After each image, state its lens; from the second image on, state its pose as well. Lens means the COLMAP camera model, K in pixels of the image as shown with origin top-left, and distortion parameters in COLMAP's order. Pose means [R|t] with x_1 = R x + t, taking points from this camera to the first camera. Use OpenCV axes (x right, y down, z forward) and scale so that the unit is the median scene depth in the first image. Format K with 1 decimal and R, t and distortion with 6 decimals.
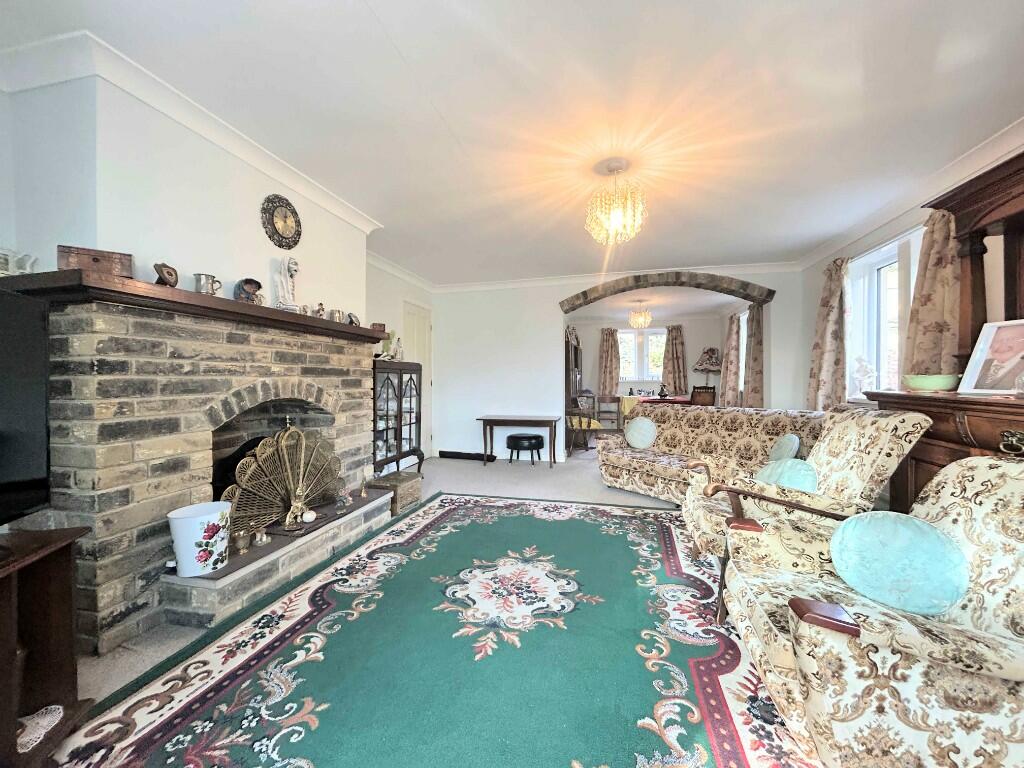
lens RADIAL K [[409.1, 0, 509.8], [0, 409.1, 385.3], [0, 0, 1]] dist [-0.004028, 0.000135]
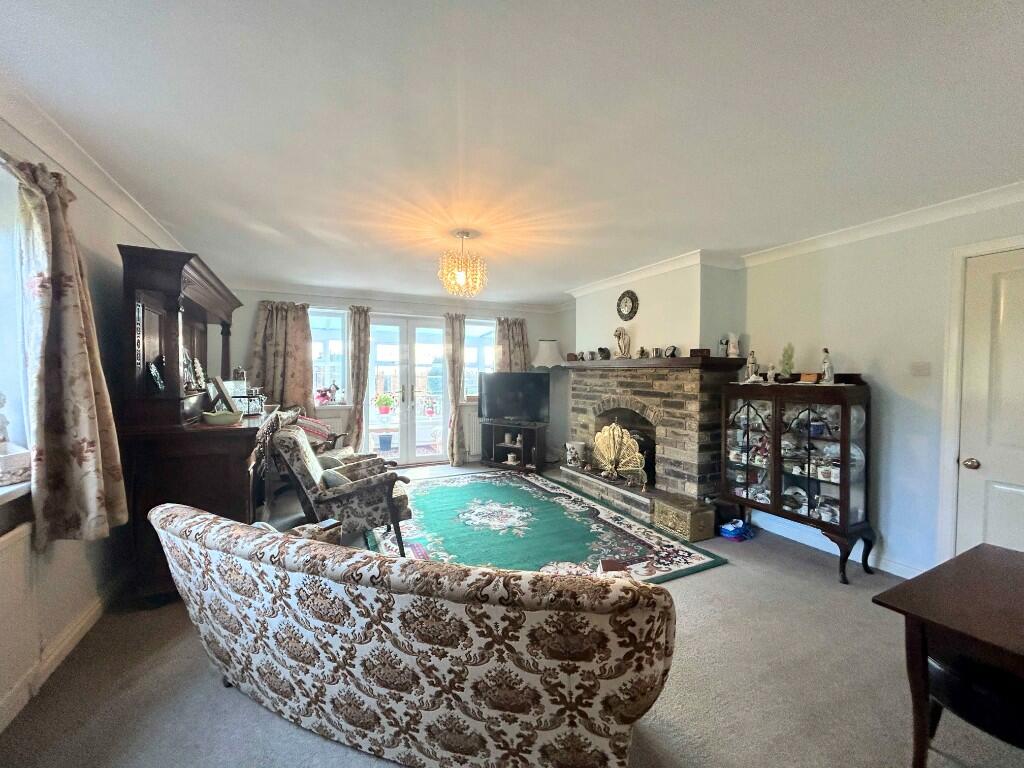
lens RADIAL K [[409.1, 0, 510.7], [0, 409.1, 381.7], [0, 0, 1]] dist [-0.004028, 0.000135]
pose [[-0.764900, 0.015822, -0.643955, 0.913937], [-0.010176, 0.999277, 0.036640, -0.135145], [0.644069, 0.034579, -0.764185, 1.968973]]
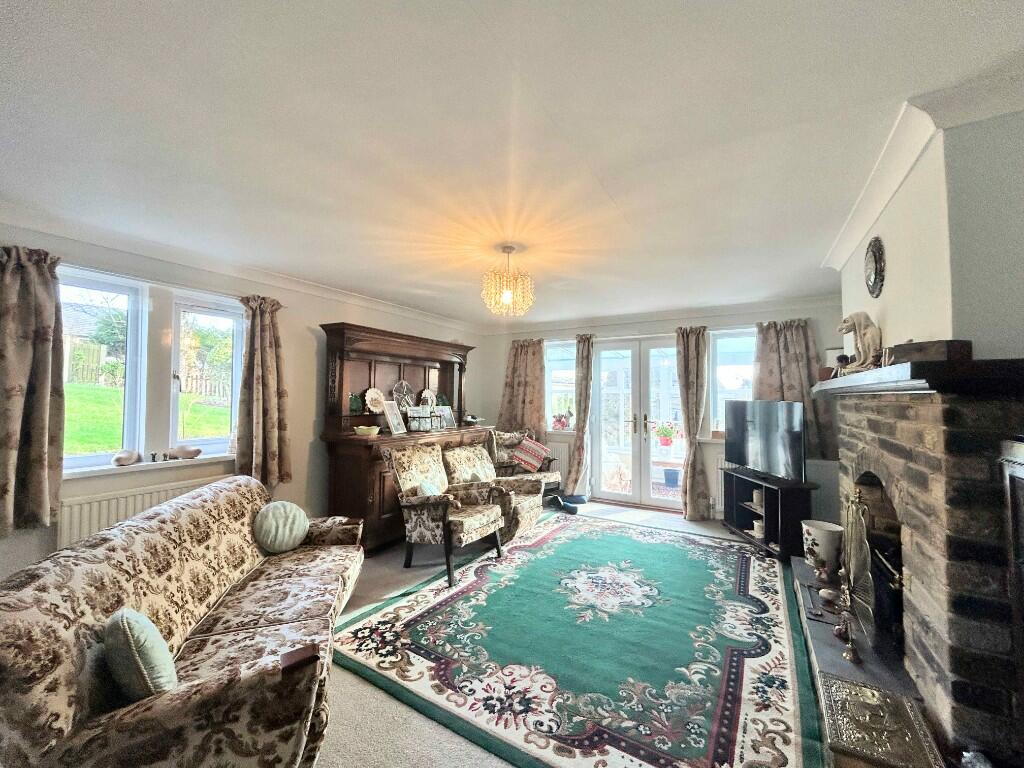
lens RADIAL K [[409.1, 0, 510.8], [0, 409.1, 382.3], [0, 0, 1]] dist [-0.004028, 0.000135]
pose [[-0.958874, 0.009803, 0.283662, -0.061947], [0.002949, 0.999693, -0.024581, -0.136998], [-0.283816, -0.022733, -0.958609, 1.993648]]
